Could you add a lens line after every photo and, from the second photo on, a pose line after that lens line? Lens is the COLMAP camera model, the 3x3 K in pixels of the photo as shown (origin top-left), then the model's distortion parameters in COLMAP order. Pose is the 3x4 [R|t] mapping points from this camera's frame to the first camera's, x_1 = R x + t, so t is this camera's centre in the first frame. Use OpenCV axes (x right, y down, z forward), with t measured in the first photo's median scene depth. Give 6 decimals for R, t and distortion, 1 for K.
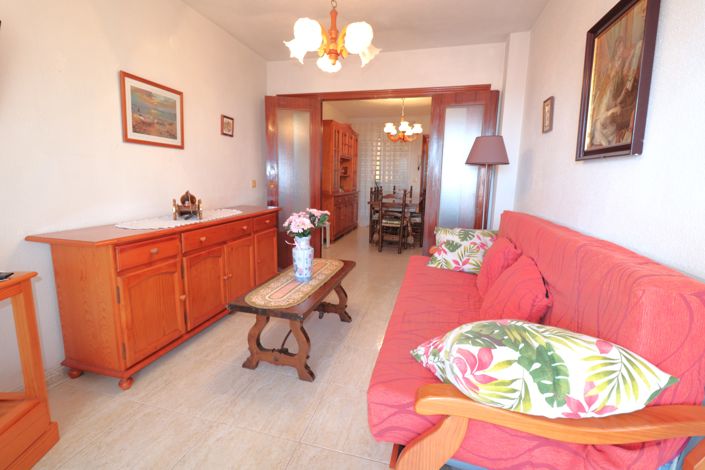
lens RADIAL K [[342.7, 0, 350.1], [0, 342.7, 235.1], [0, 0, 1]] dist [0.000373, -0.000732]
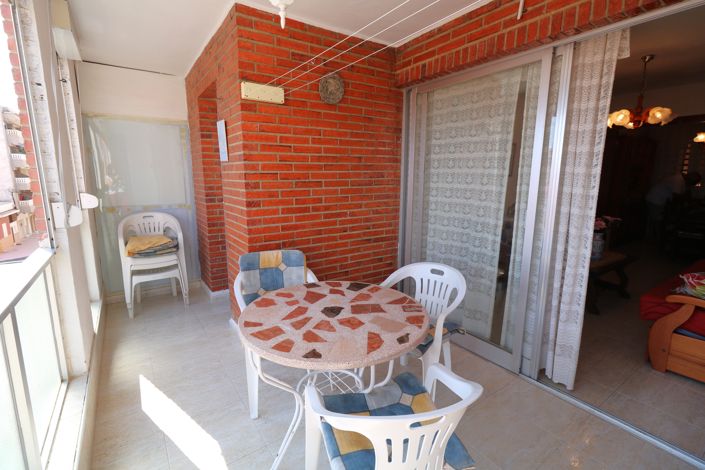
lens RADIAL K [[325.5, 0, 346.0], [0, 325.5, 231.8], [0, 0, 1]] dist [0.000614, -0.000569]
pose [[0.746508, 0.095892, -0.658431, -0.005140], [-0.100898, 0.994431, 0.030431, 0.027120], [0.657682, 0.043717, 0.752026, -0.354610]]
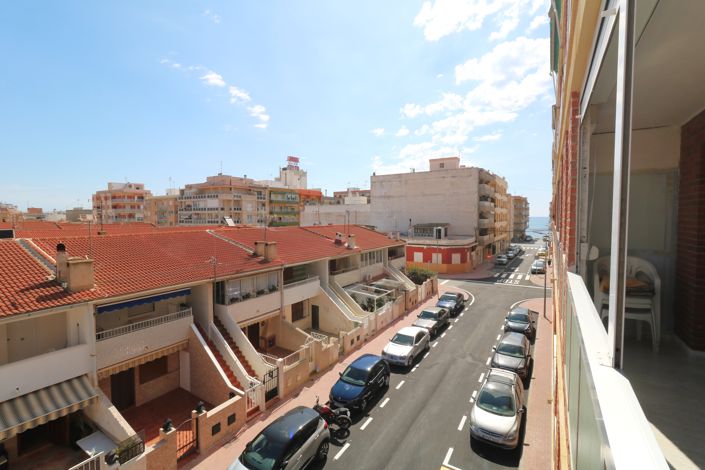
lens RADIAL K [[325.5, 0, 346.0], [0, 325.5, 231.8], [0, 0, 1]] dist [0.000614, -0.000569]
pose [[-0.315855, 0.025236, -0.948472, 0.112918], [-0.166774, 0.982606, 0.081682, 0.038095], [0.934035, 0.183980, -0.306152, -0.464029]]
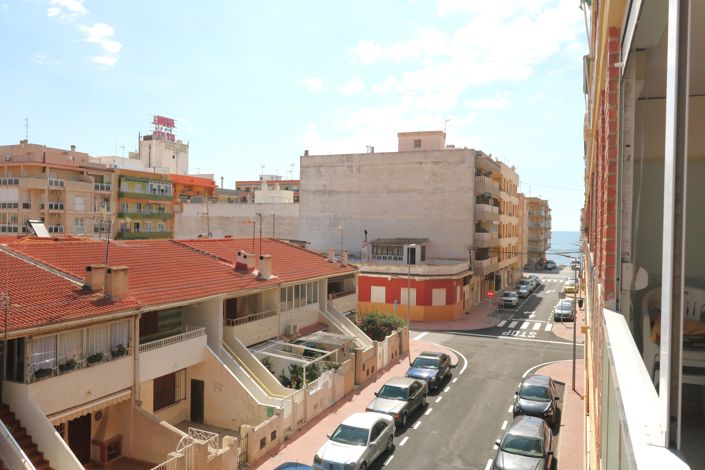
lens RADIAL K [[556.2, 0, 346.7], [0, 556.2, 232.9], [0, 0, 1]] dist [0.000428, -0.000737]
pose [[-0.160271, -0.010734, -0.987015, 0.104001], [-0.189895, 0.981597, 0.020160, 0.045049], [0.968635, 0.190660, -0.159360, -0.457867]]
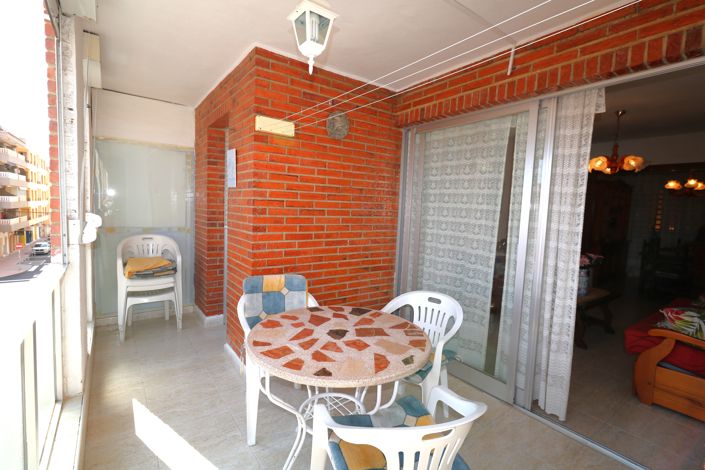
lens RADIAL K [[324.9, 0, 347.9], [0, 324.9, 231.2], [0, 0, 1]] dist [-0.000098, 0.000308]
pose [[0.768596, 0.059141, -0.636994, -0.005829], [-0.134621, 0.988374, -0.070670, 0.033133], [0.625409, 0.140069, 0.767622, -0.375330]]
